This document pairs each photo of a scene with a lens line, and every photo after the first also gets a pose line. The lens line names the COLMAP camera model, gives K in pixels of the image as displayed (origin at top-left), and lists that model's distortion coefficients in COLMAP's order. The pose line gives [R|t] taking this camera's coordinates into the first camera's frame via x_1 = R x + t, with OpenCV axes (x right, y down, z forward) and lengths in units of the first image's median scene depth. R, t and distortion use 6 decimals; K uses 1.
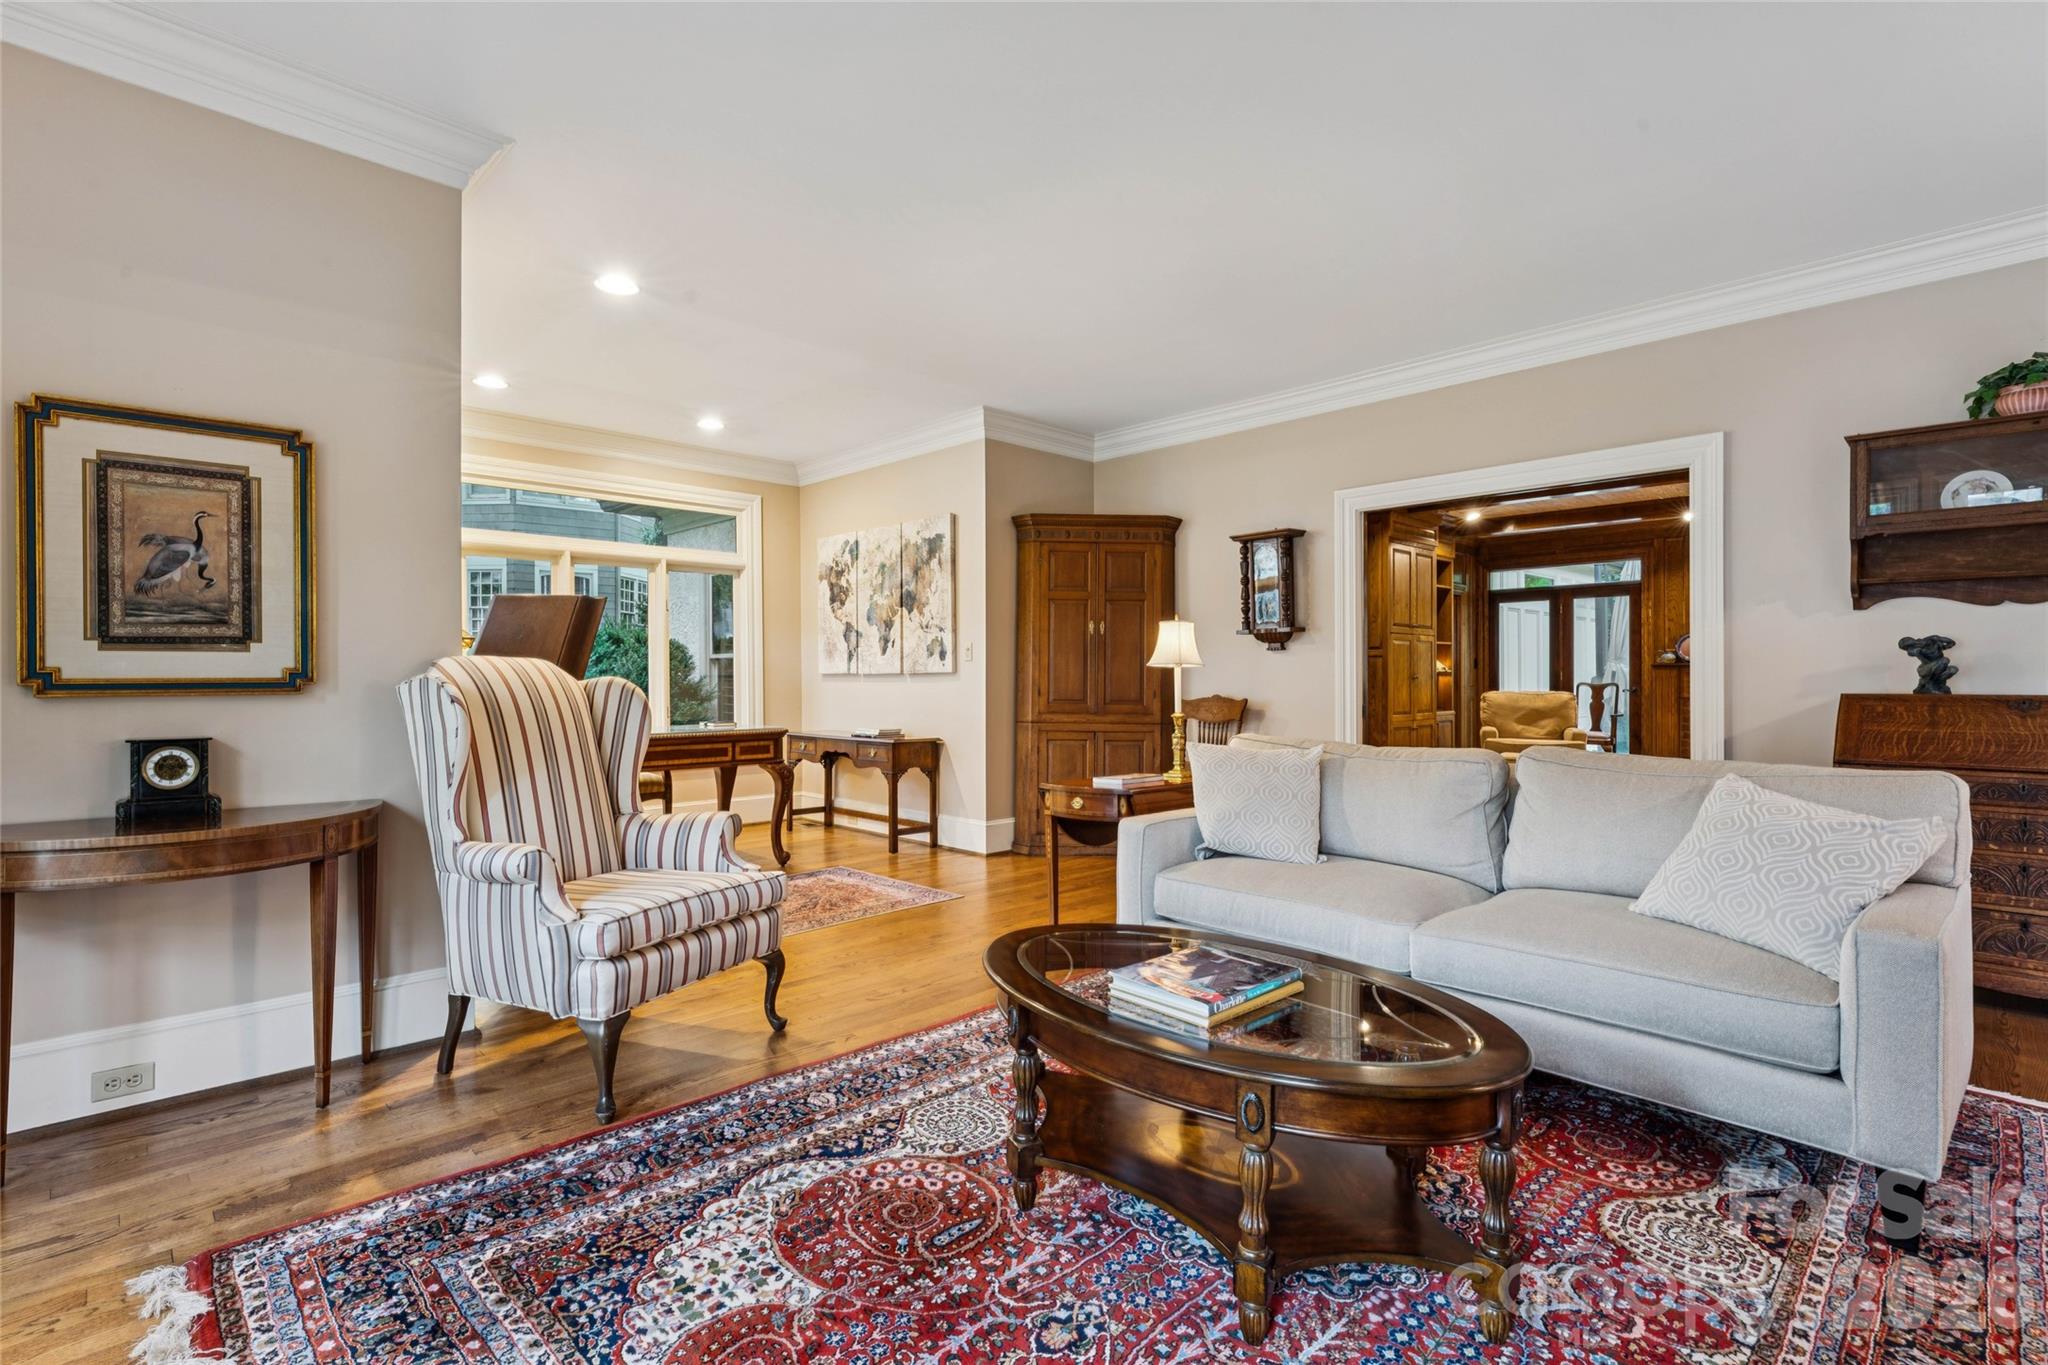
lens RADIAL K [[958.3, 0, 1022.4], [0, 958.3, 678.0], [0, 0, 1]] dist [-0.006413, 0.000650]
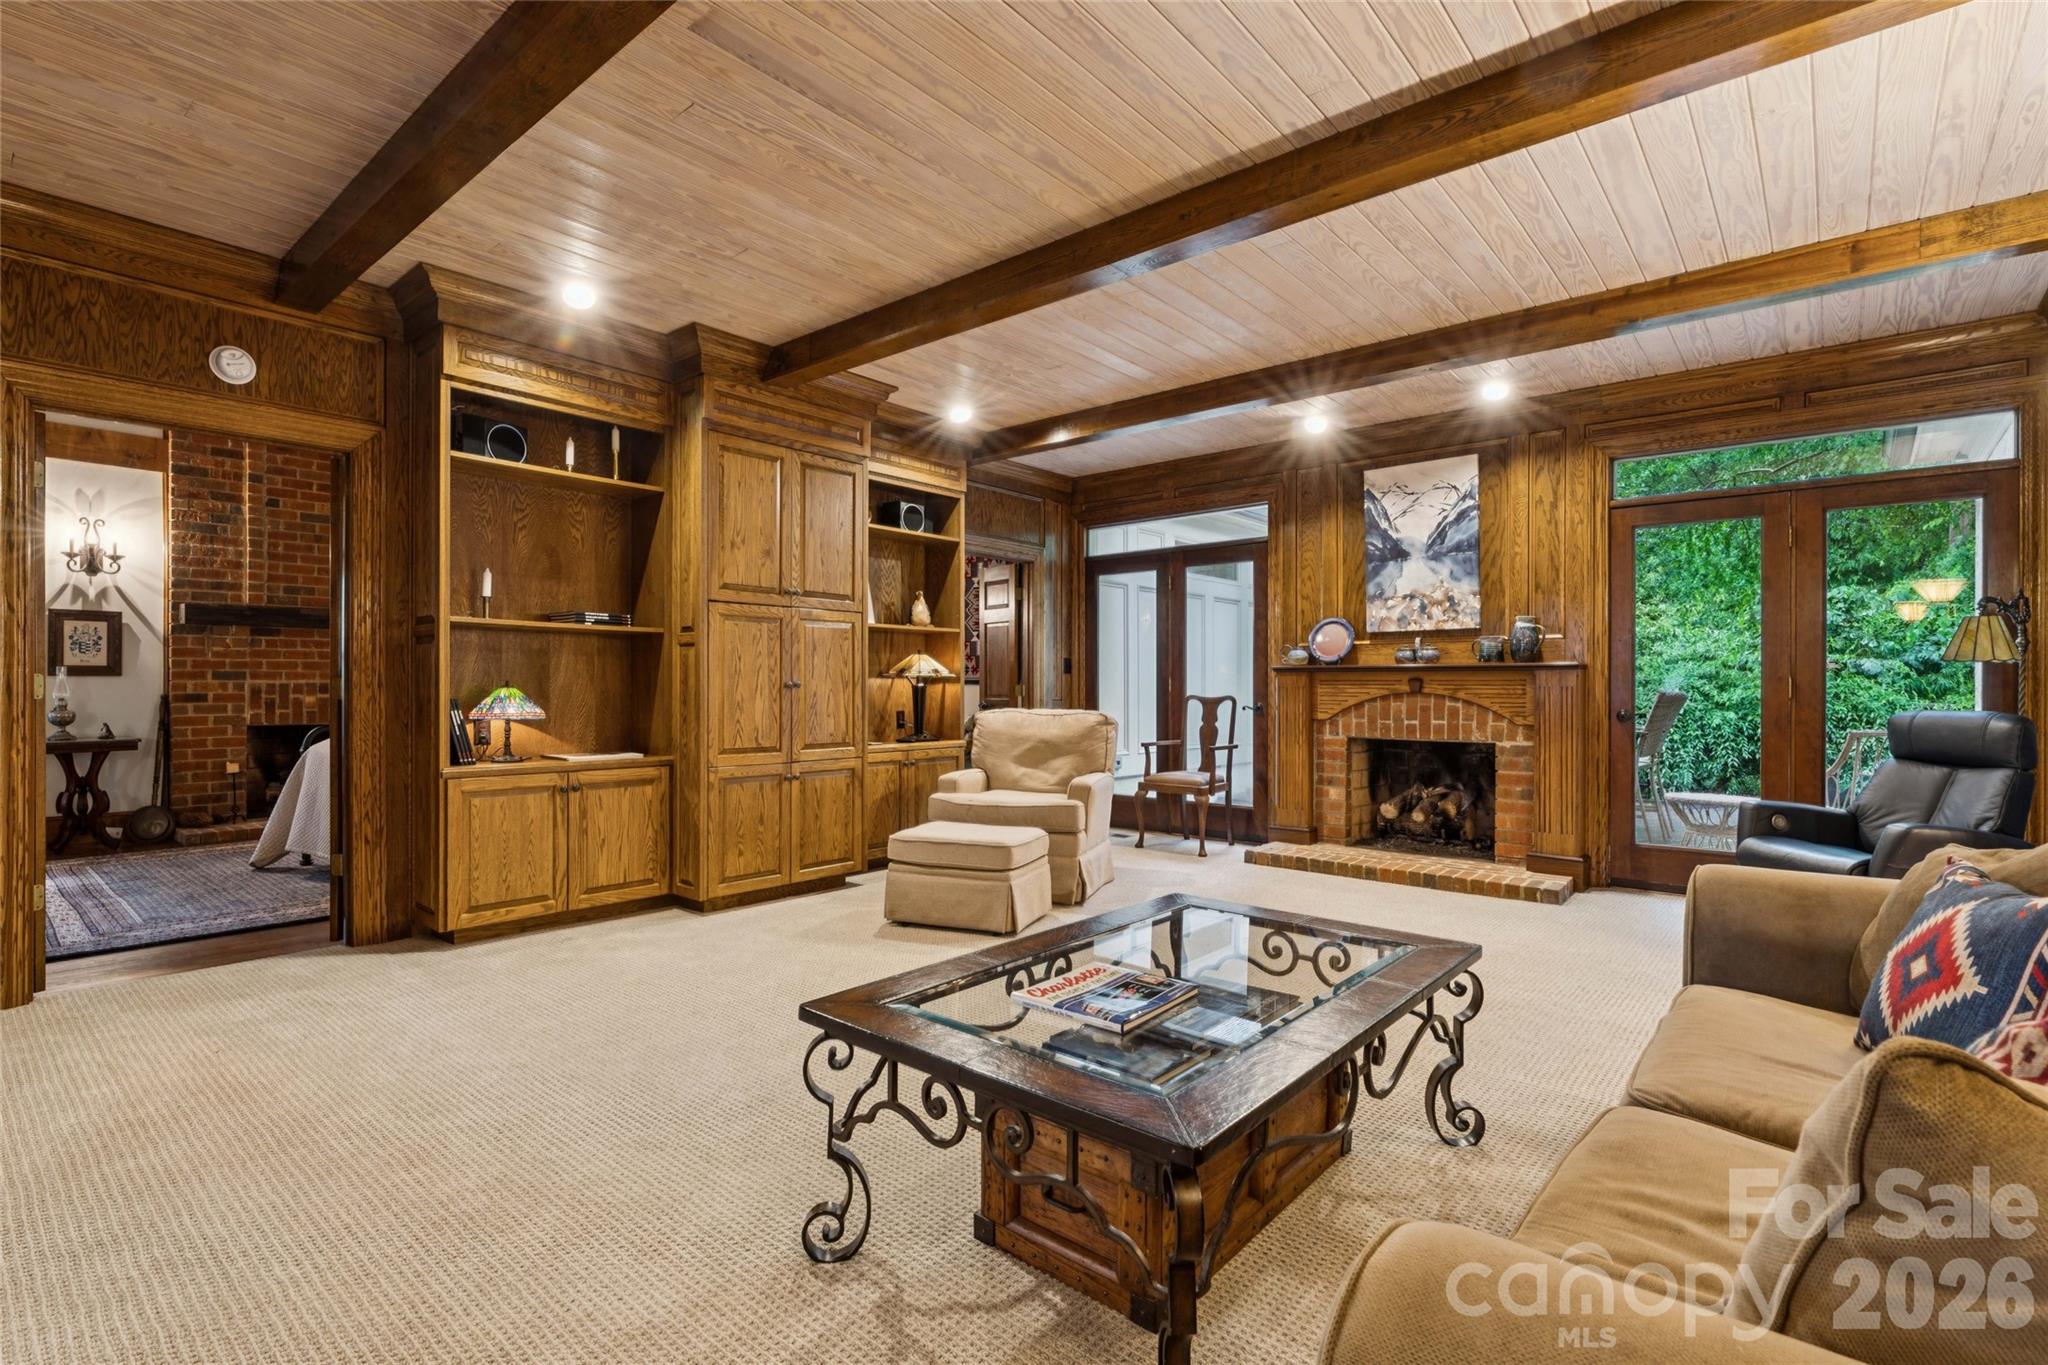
lens RADIAL K [[958.3, 0, 1025.9], [0, 958.3, 684.2], [0, 0, 1]] dist [-0.006413, 0.000650]
pose [[0.995998, 0.005093, 0.089233, 0.426660], [-0.004627, 0.999975, -0.005430, 0.001317], [-0.089258, 0.004995, 0.995996, 0.375849]]
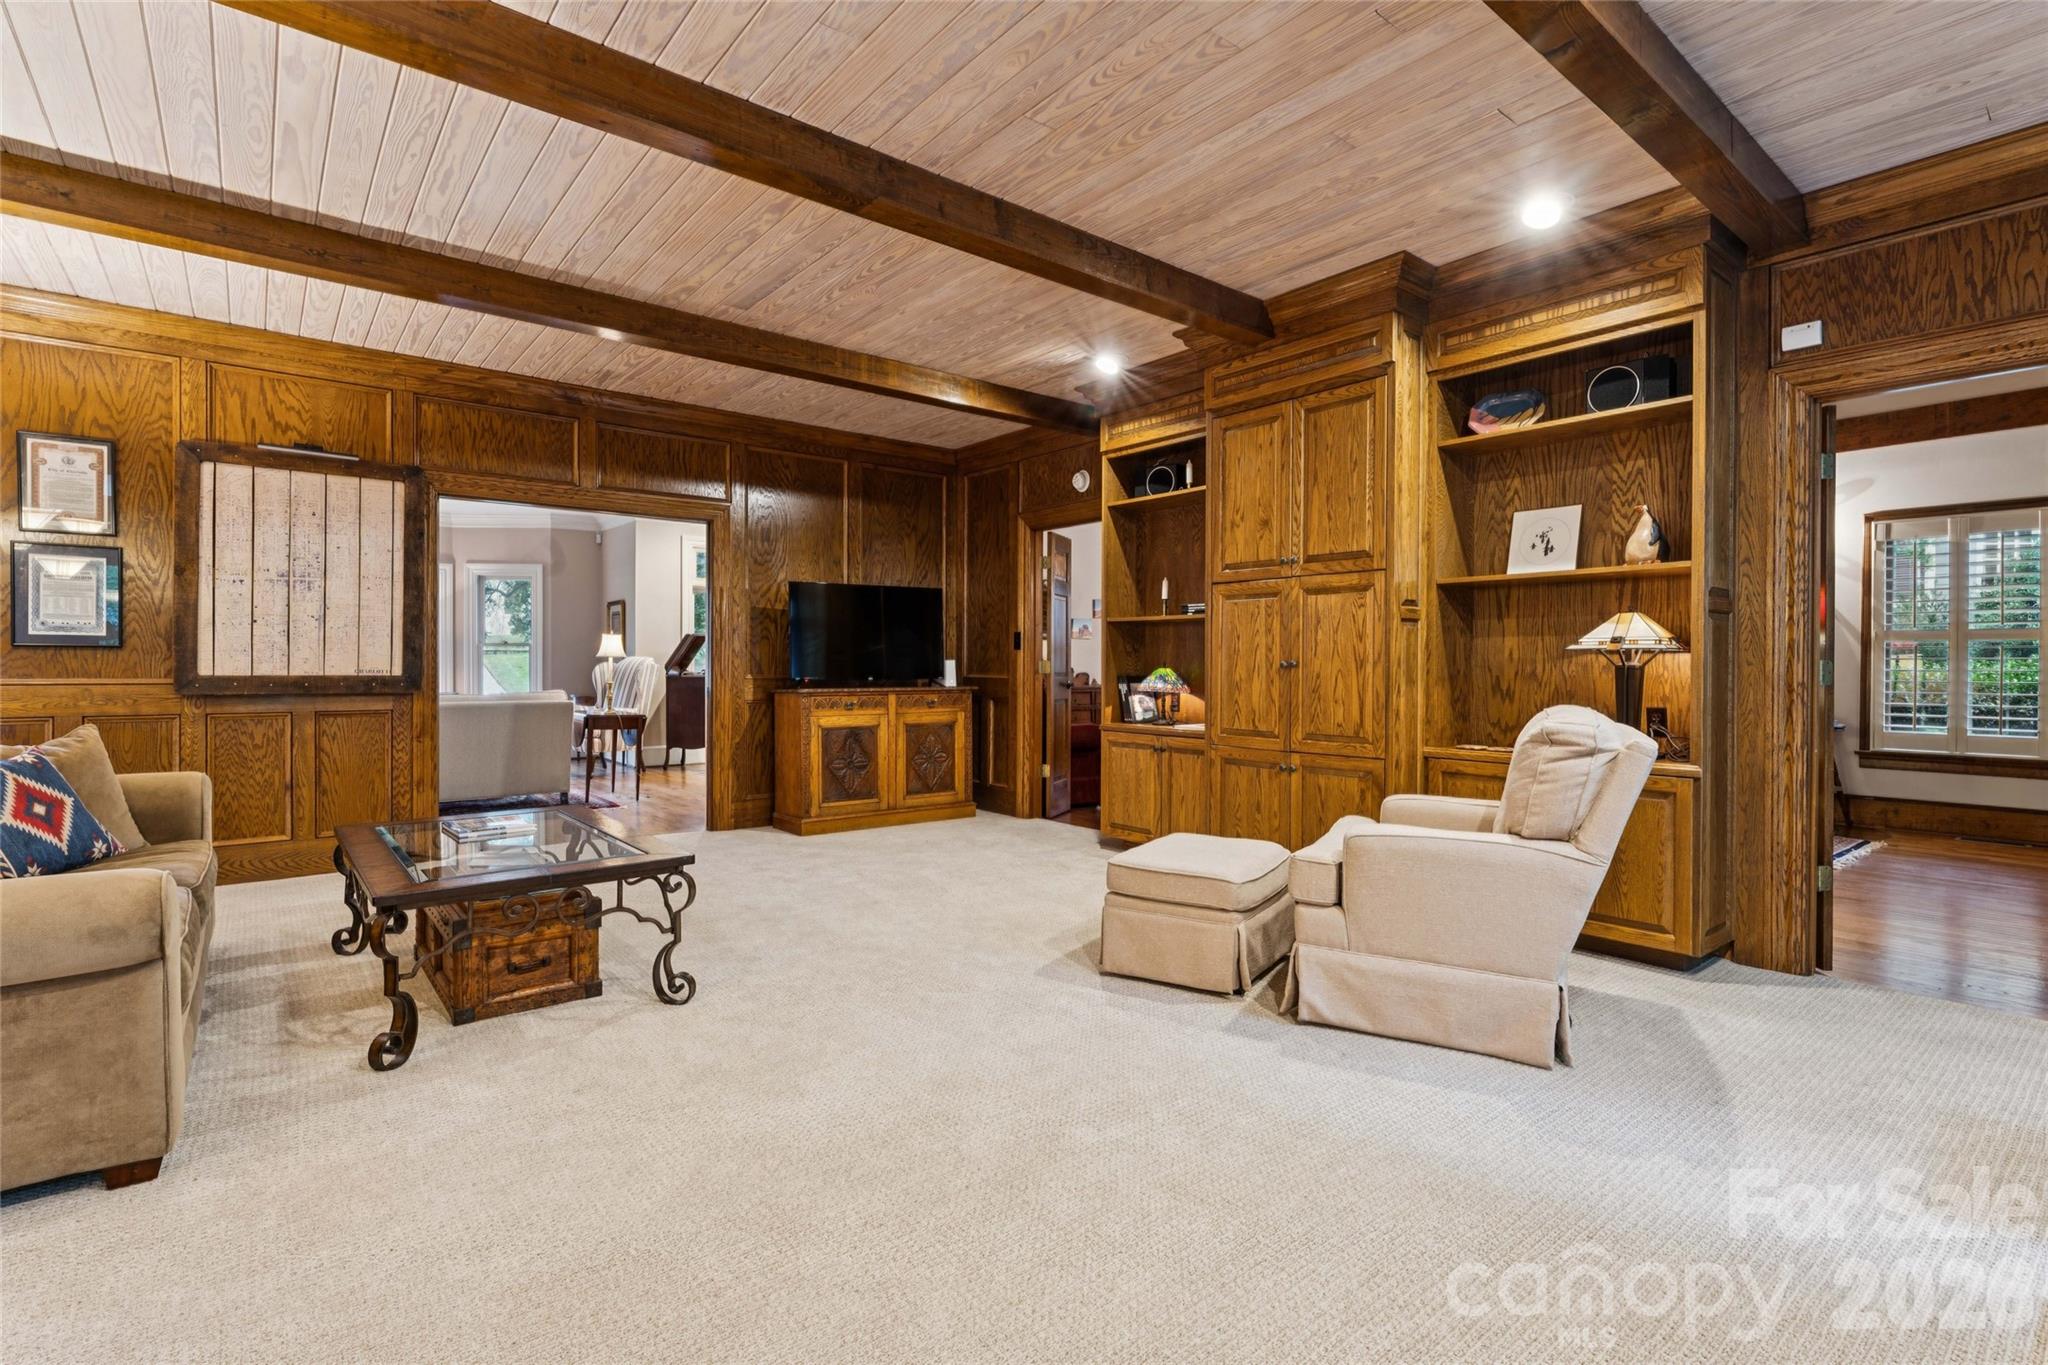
lens RADIAL K [[958.3, 0, 1019.5], [0, 958.3, 677.5], [0, 0, 1]] dist [-0.006413, 0.000650]
pose [[-0.103656, 0.011482, -0.994547, 0.751009], [-0.004402, 0.999918, 0.012003, 0.000755], [0.994603, 0.005623, -0.103597, 0.744332]]
